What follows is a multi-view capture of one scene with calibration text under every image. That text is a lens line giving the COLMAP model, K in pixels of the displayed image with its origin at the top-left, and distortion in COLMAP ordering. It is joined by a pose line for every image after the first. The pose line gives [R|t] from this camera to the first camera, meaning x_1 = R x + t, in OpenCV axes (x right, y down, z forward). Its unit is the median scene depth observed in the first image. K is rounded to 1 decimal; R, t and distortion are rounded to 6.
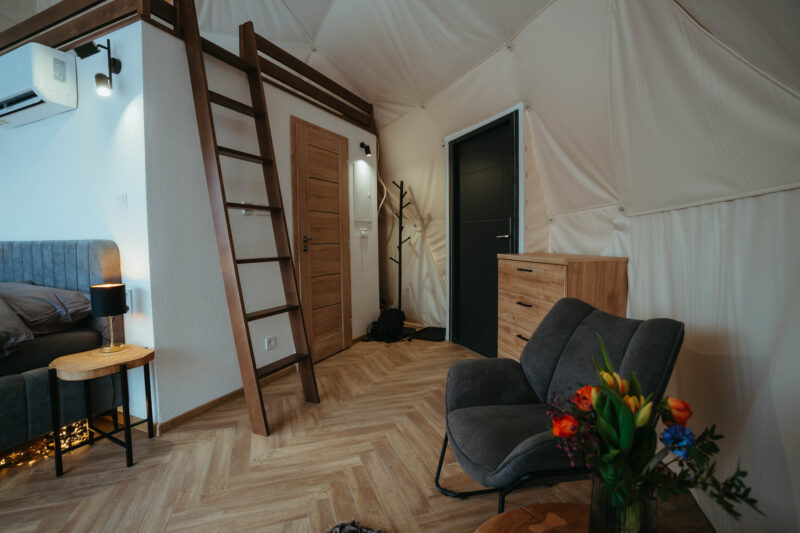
lens RADIAL K [[391.6, 0, 400.6], [0, 391.6, 259.9], [0, 0, 1]] dist [-0.075444, 0.043618]
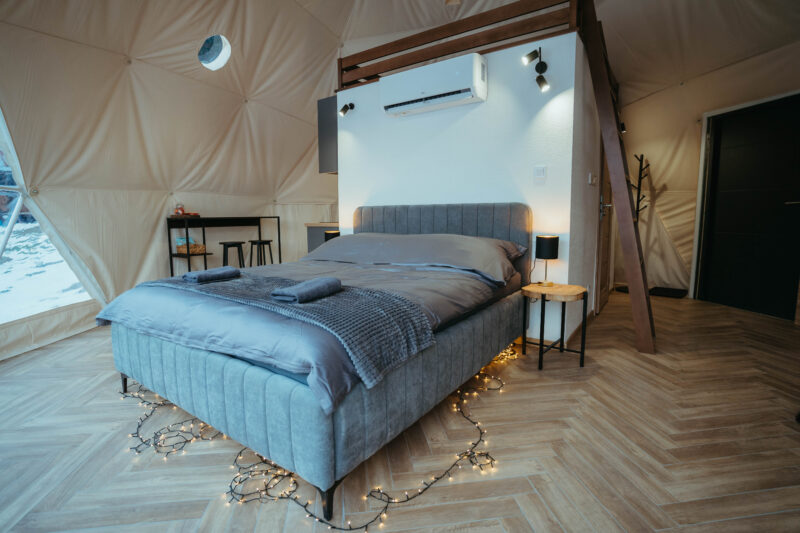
lens RADIAL K [[390.2, 0, 392.8], [0, 390.2, 262.8], [0, 0, 1]] dist [-0.071639, 0.028111]
pose [[0.981818, 0.020127, -0.188753, -0.726034], [-0.006544, 0.997361, 0.072306, 0.045339], [0.189710, -0.069756, 0.979359, -0.302103]]
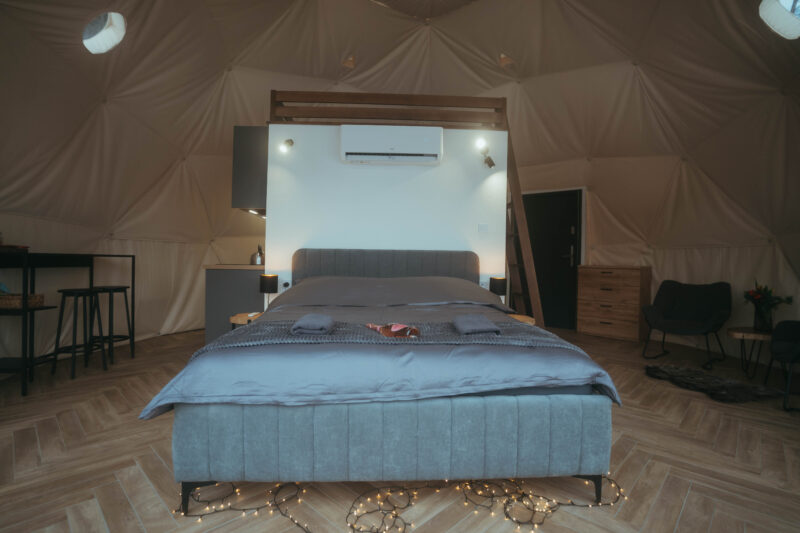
lens RADIAL K [[395.6, 0, 401.8], [0, 395.6, 263.4], [0, 0, 1]] dist [-0.079418, 0.037517]
pose [[0.886146, 0.017238, 0.463086, -1.384645], [0.002266, 0.999135, -0.041529, 0.052461], [-0.463401, 0.037850, 0.885340, -0.274701]]
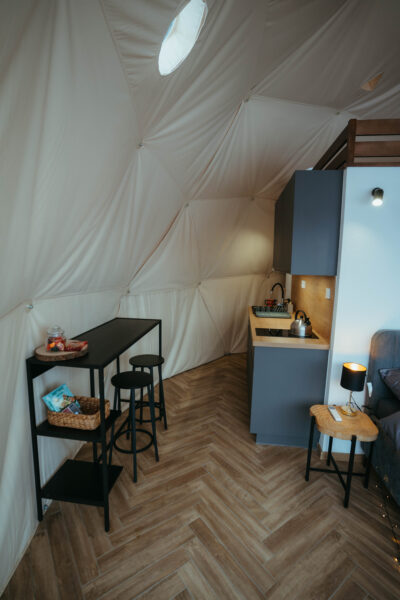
lens RADIAL K [[296.7, 0, 200.0], [0, 296.7, 300.0], [0, 0, 1]] dist [-0.079418, 0.037517]
pose [[0.958084, -0.015929, 0.286043, -1.753064], [-0.006915, 0.996876, 0.078674, -0.178866], [-0.286403, -0.077355, 0.954982, 0.428211]]
